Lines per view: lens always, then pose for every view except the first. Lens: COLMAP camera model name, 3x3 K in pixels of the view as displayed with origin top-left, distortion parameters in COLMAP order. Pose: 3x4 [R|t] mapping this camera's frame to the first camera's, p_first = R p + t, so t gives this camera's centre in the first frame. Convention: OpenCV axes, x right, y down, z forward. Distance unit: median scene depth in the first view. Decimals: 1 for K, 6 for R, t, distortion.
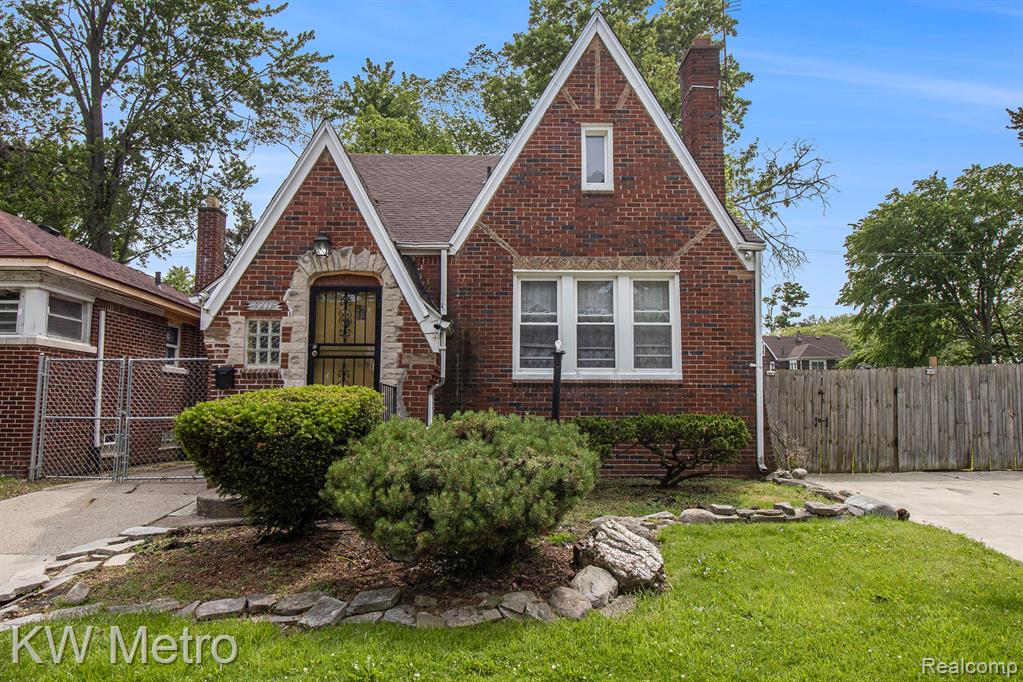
lens RADIAL K [[673.2, 0, 520.3], [0, 673.2, 343.6], [0, 0, 1]] dist [-0.000022, -0.005940]
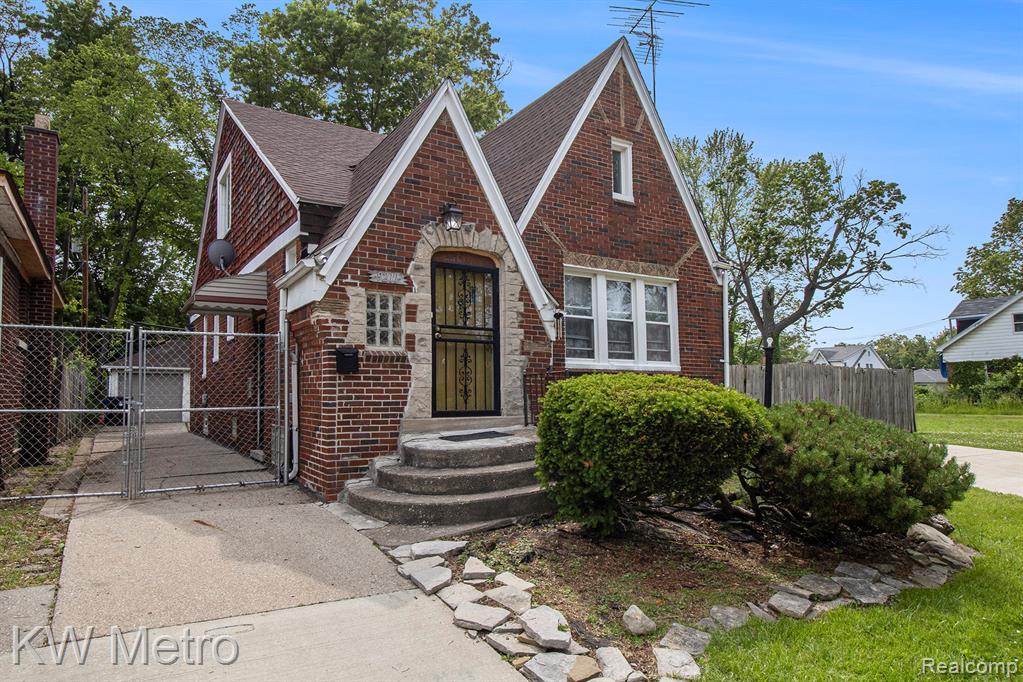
lens RADIAL K [[623.3, 0, 506.7], [0, 623.3, 347.5], [0, 0, 1]] dist [0.000207, 0.001829]
pose [[0.858840, 0.036810, 0.510920, -0.577848], [-0.048287, 0.998791, 0.009210, 0.015944], [-0.509963, -0.032581, 0.859579, 0.205251]]
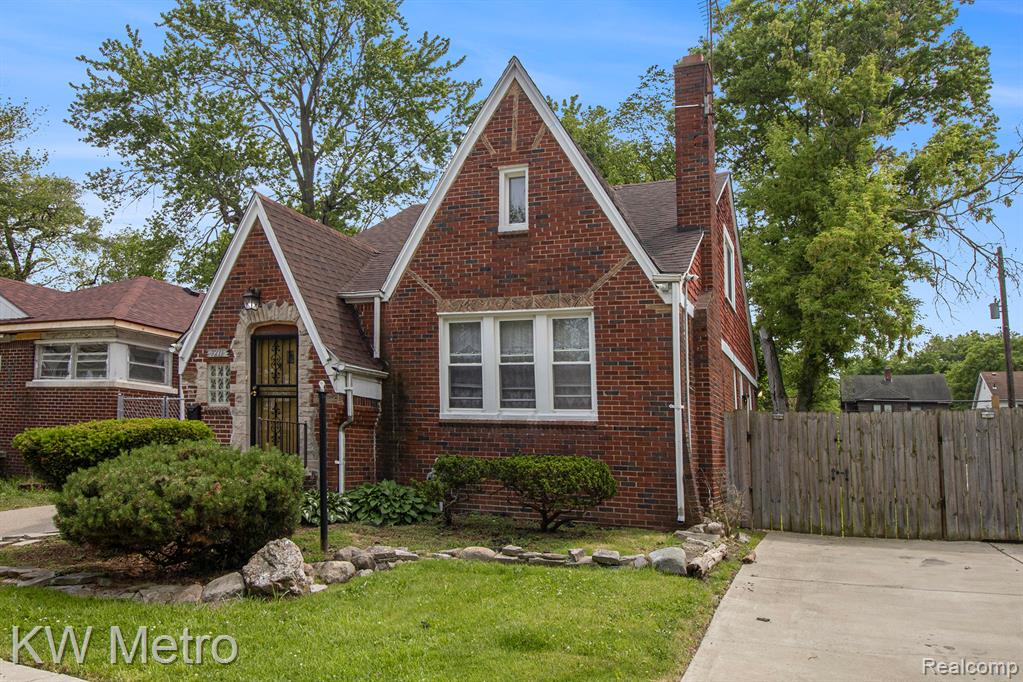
lens RADIAL K [[737.7, 0, 506.5], [0, 737.7, 343.1], [0, 0, 1]] dist [-0.042376, 0.005196]
pose [[0.934473, -0.025571, -0.355113, 0.492047], [0.004786, 0.998230, -0.059287, 0.004566], [0.356001, 0.053702, 0.932941, -0.019431]]
